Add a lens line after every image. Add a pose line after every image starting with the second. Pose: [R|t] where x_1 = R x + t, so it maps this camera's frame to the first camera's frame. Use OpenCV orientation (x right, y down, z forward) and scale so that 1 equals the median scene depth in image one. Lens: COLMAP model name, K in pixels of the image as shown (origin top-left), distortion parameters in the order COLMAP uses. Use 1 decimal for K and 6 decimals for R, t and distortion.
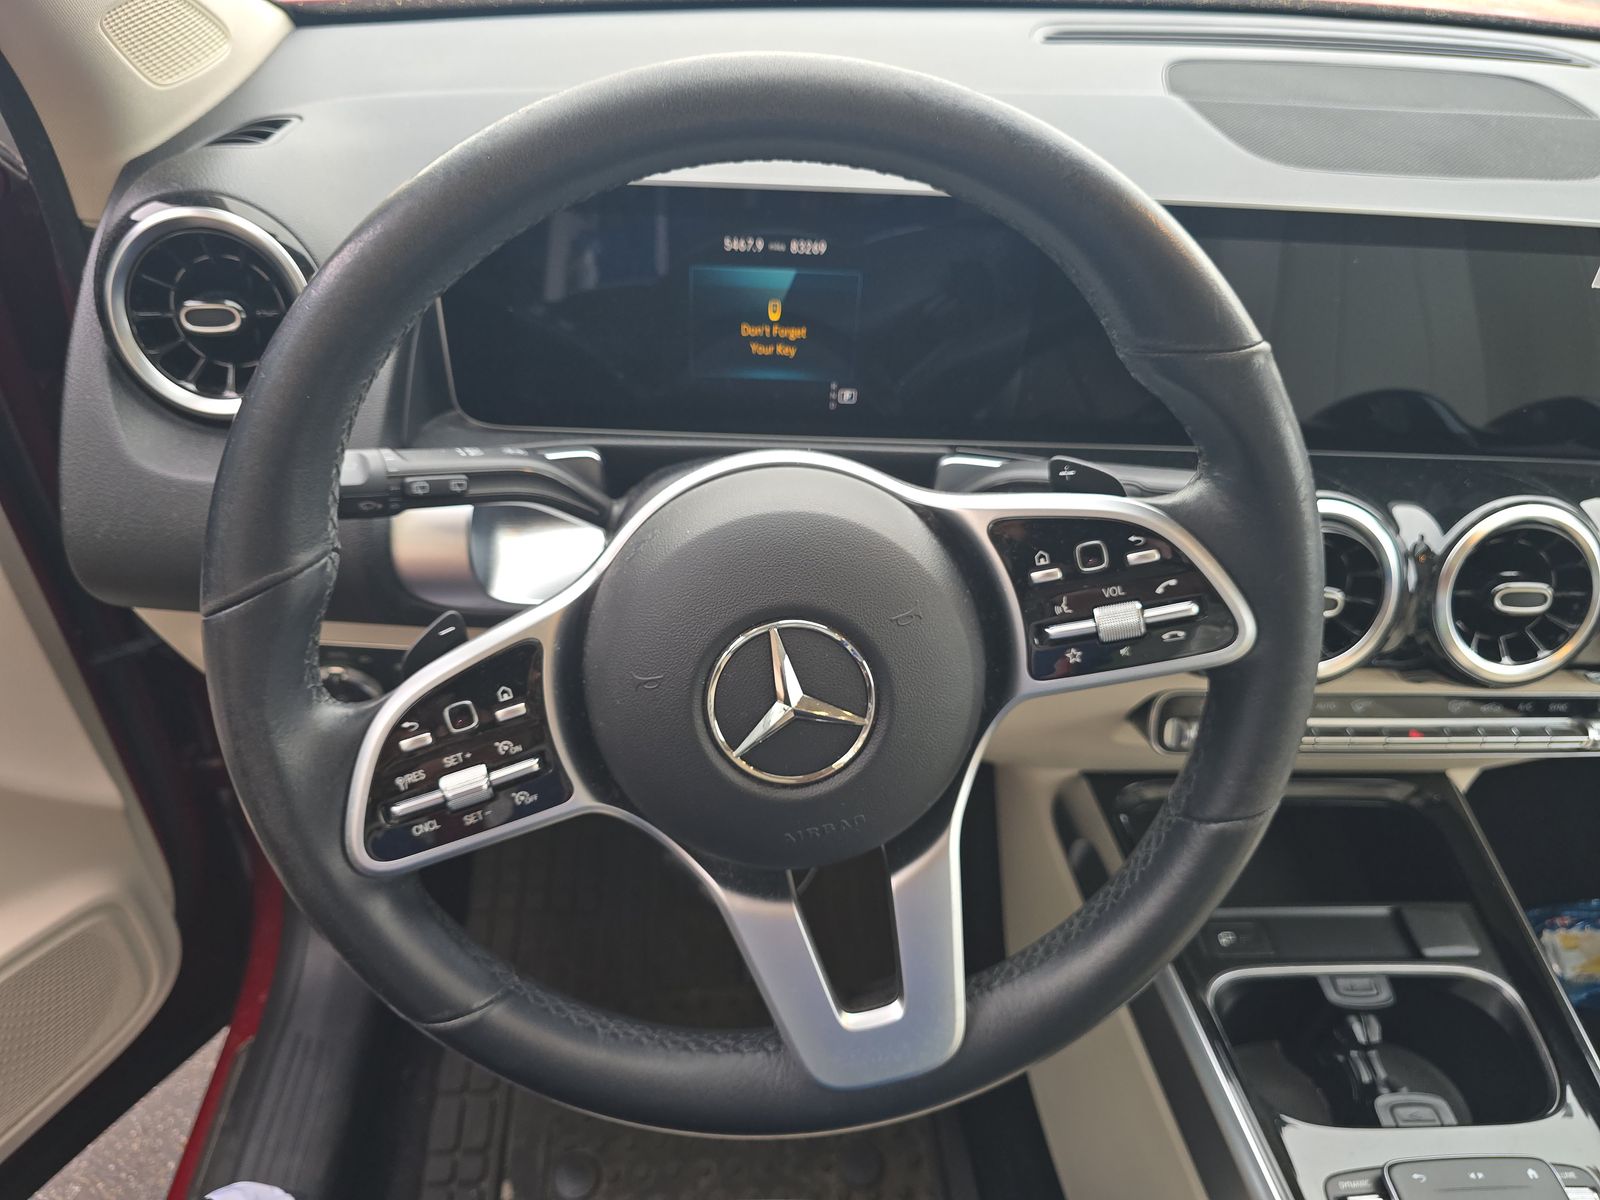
lens RADIAL K [[1064.9, 0, 801.8], [0, 1064.9, 597.3], [0, 0, 1]] dist [0.036962, -0.023655]
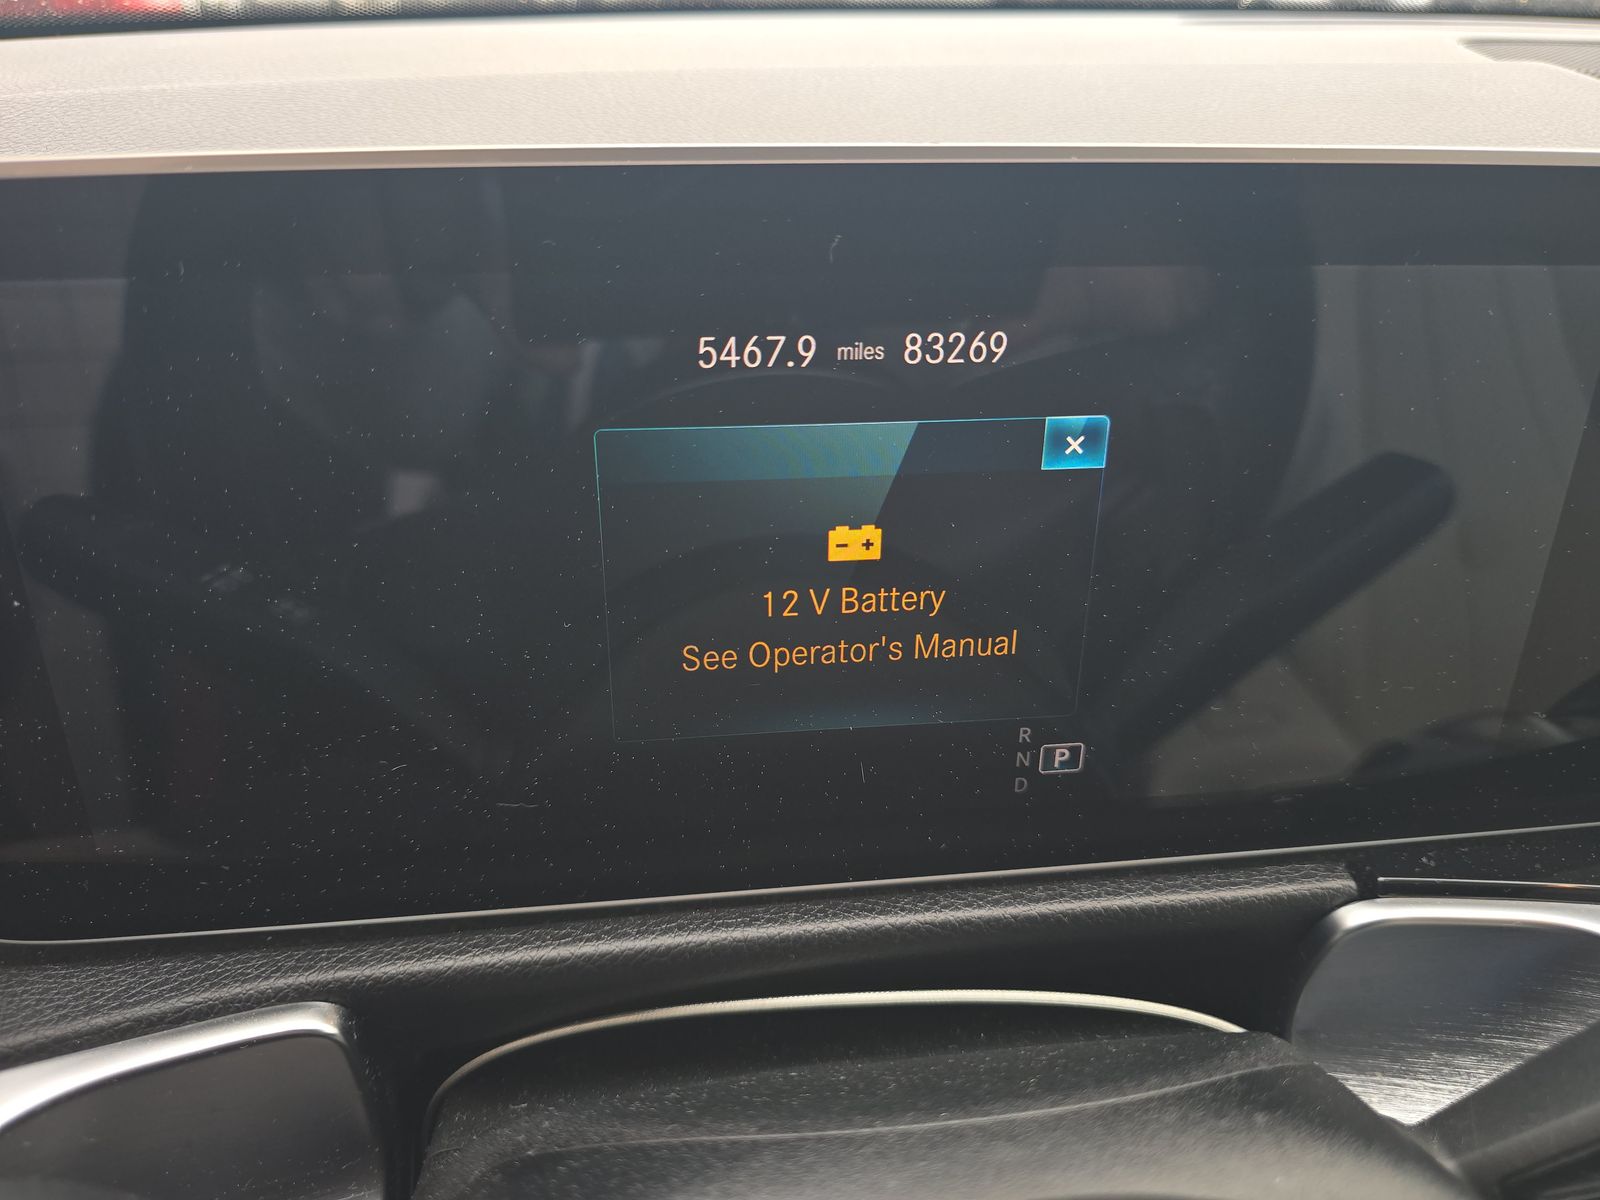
lens RADIAL K [[1064.9, 0, 798.7], [0, 1064.9, 599.3], [0, 0, 1]] dist [0.036962, -0.023655]
pose [[0.997247, -0.073198, 0.011840, -0.048501], [0.074041, 0.974342, -0.212545, -0.179394], [0.004022, 0.212837, 0.977079, 0.668733]]
